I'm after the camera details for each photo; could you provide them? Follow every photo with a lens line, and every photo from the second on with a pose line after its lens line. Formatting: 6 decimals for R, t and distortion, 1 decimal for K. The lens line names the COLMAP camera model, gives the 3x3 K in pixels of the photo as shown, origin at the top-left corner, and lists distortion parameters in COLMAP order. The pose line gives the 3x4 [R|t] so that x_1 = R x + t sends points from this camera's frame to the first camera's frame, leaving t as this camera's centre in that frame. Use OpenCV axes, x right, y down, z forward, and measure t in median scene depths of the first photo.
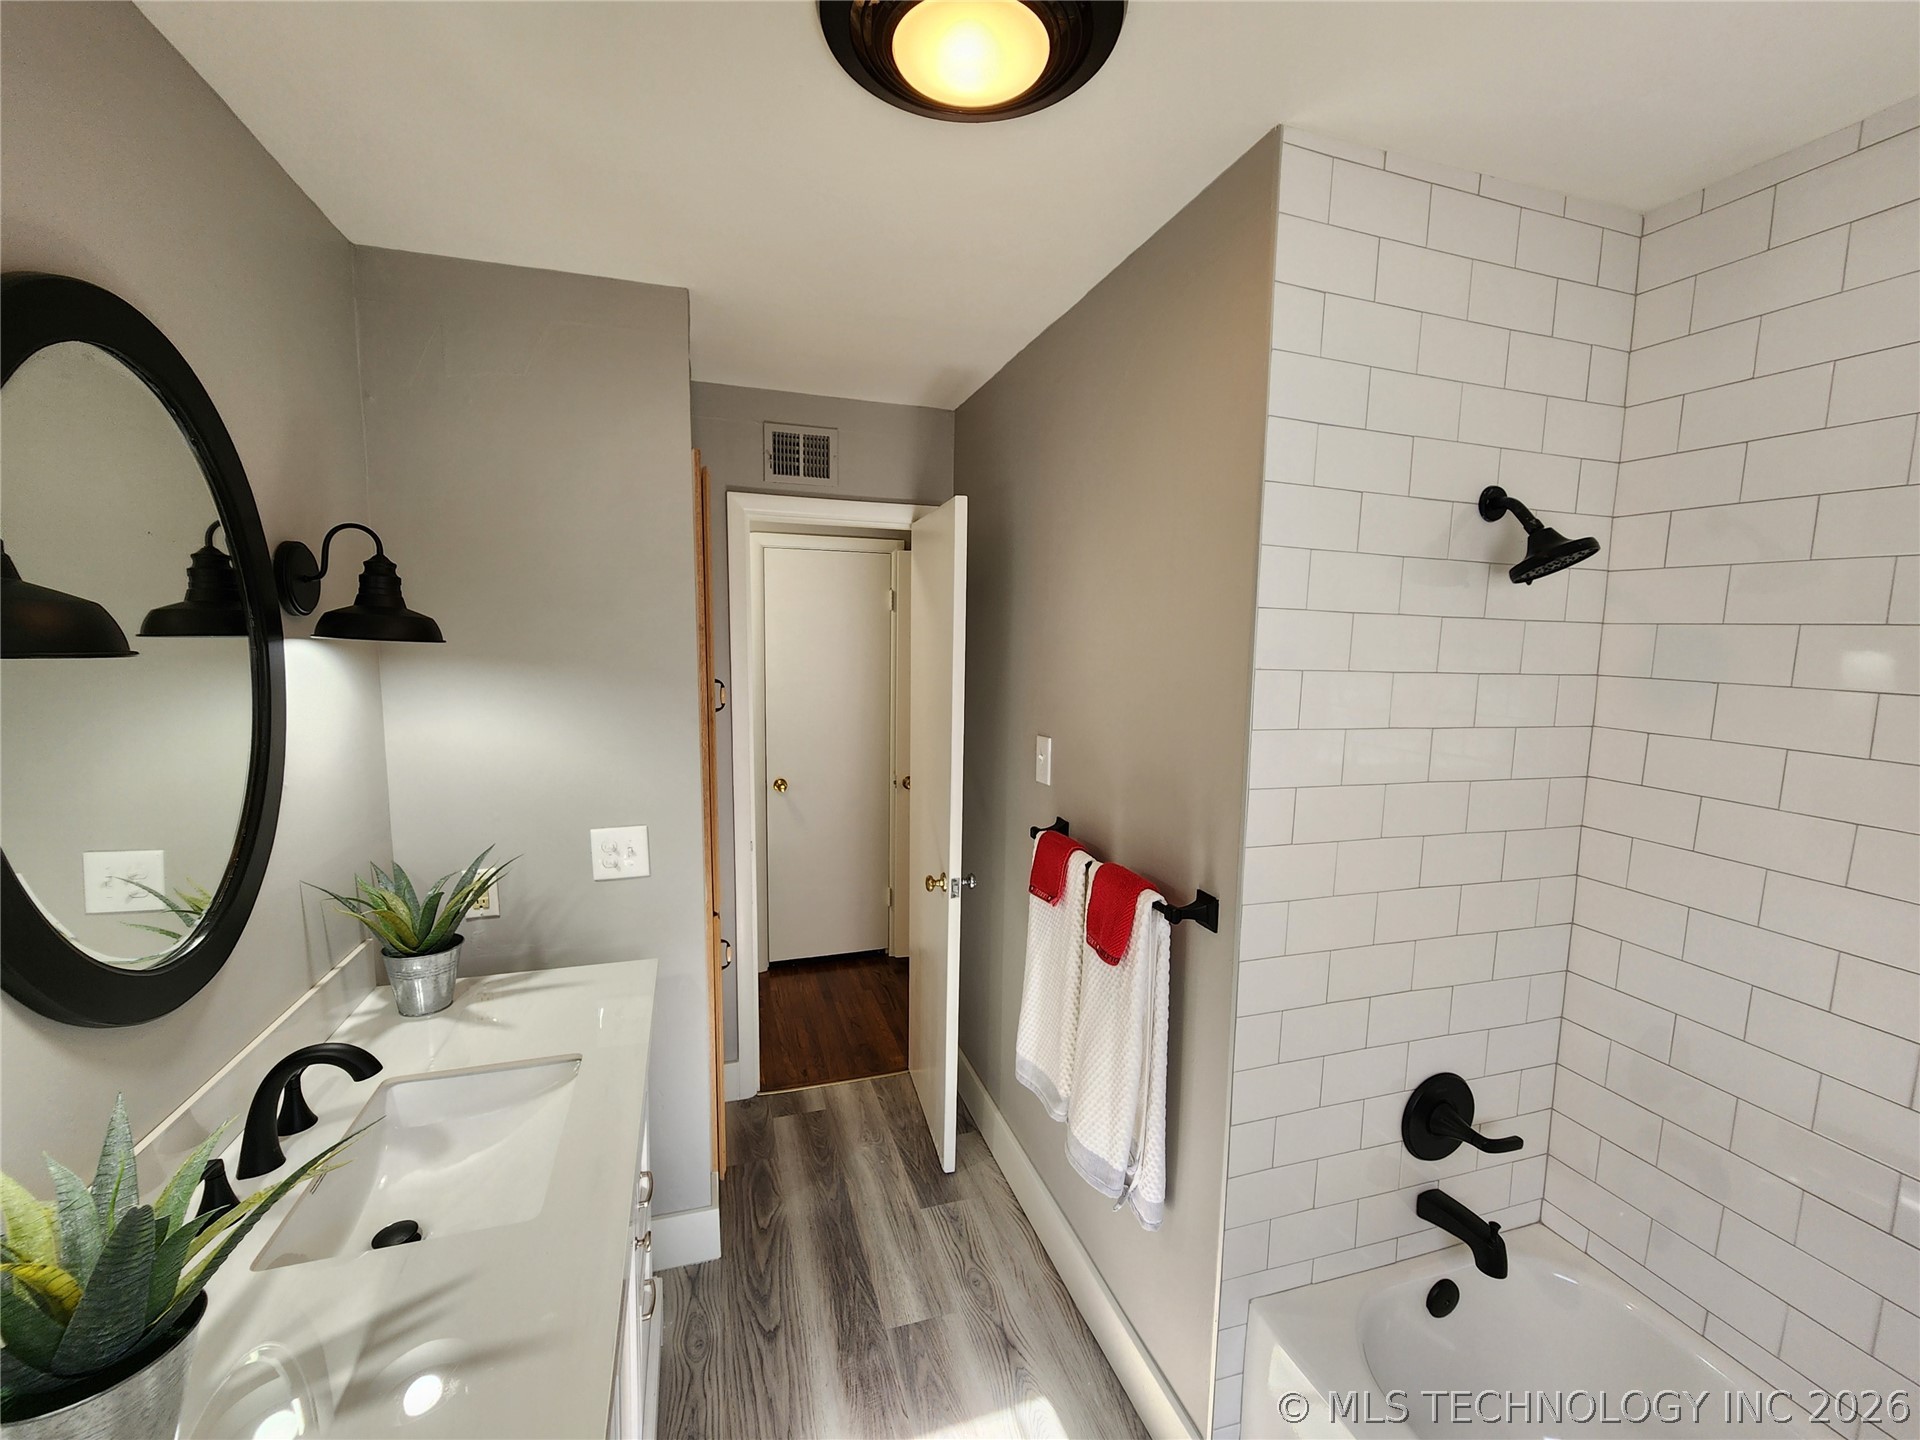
lens RADIAL K [[787.1, 0, 960.0], [0, 787.1, 720.0], [0, 0, 1]] dist [-0.007746, -0.000311]
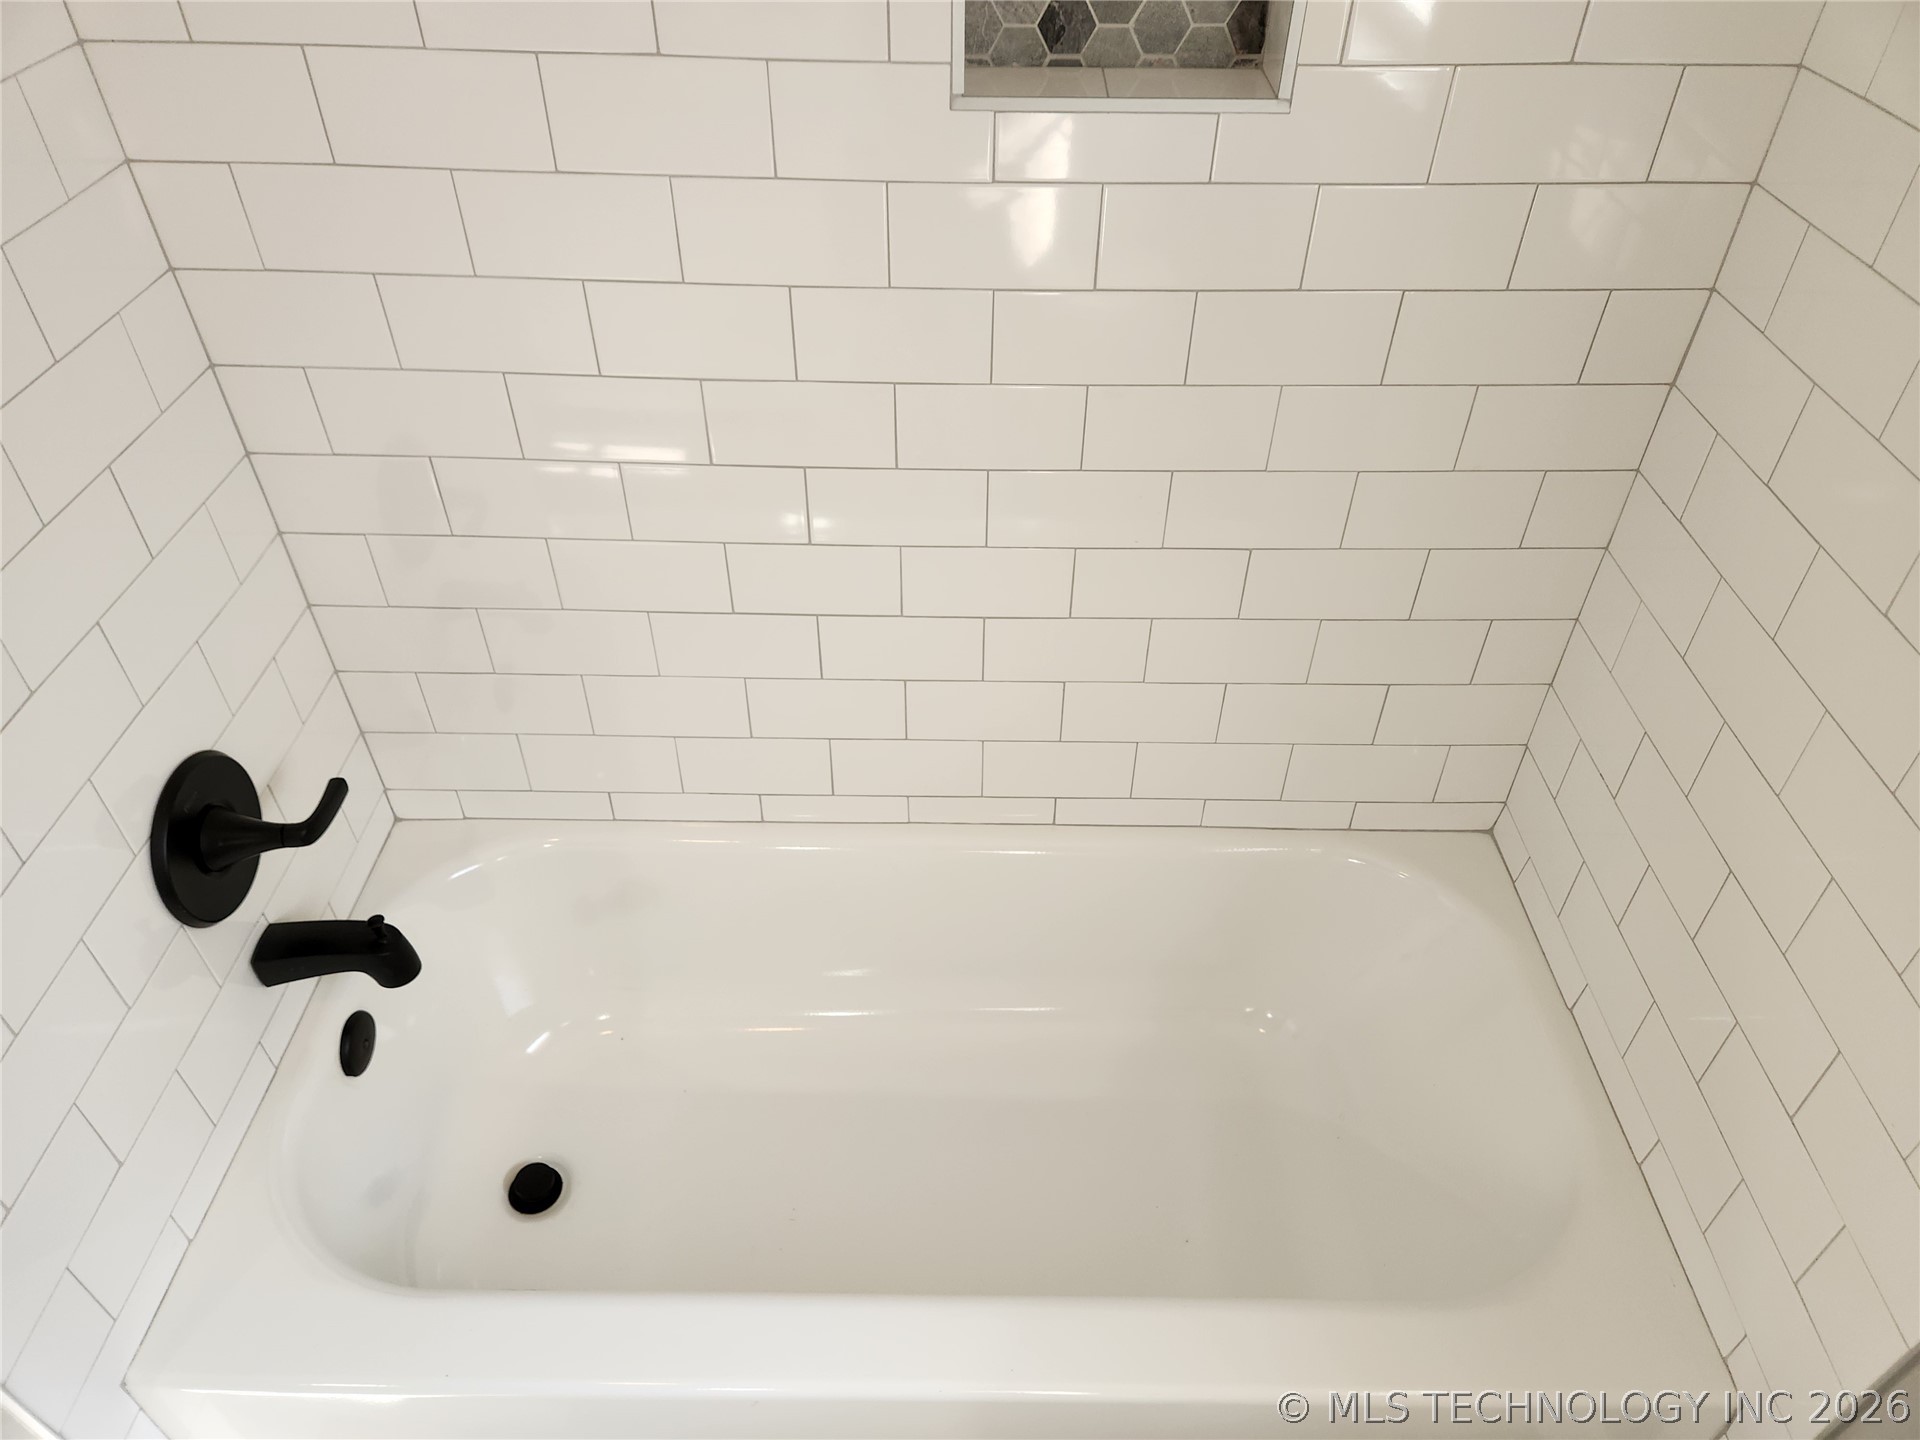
lens RADIAL K [[1271.6, 0, 981.1], [0, 1271.6, 713.8], [0, 0, 1]] dist [0.081239, -0.064425]
pose [[0.297774, -0.636988, 0.711039, 0.220827], [0.081790, 0.759112, 0.645802, -0.074214], [-0.951126, -0.134147, 0.278143, 0.306761]]
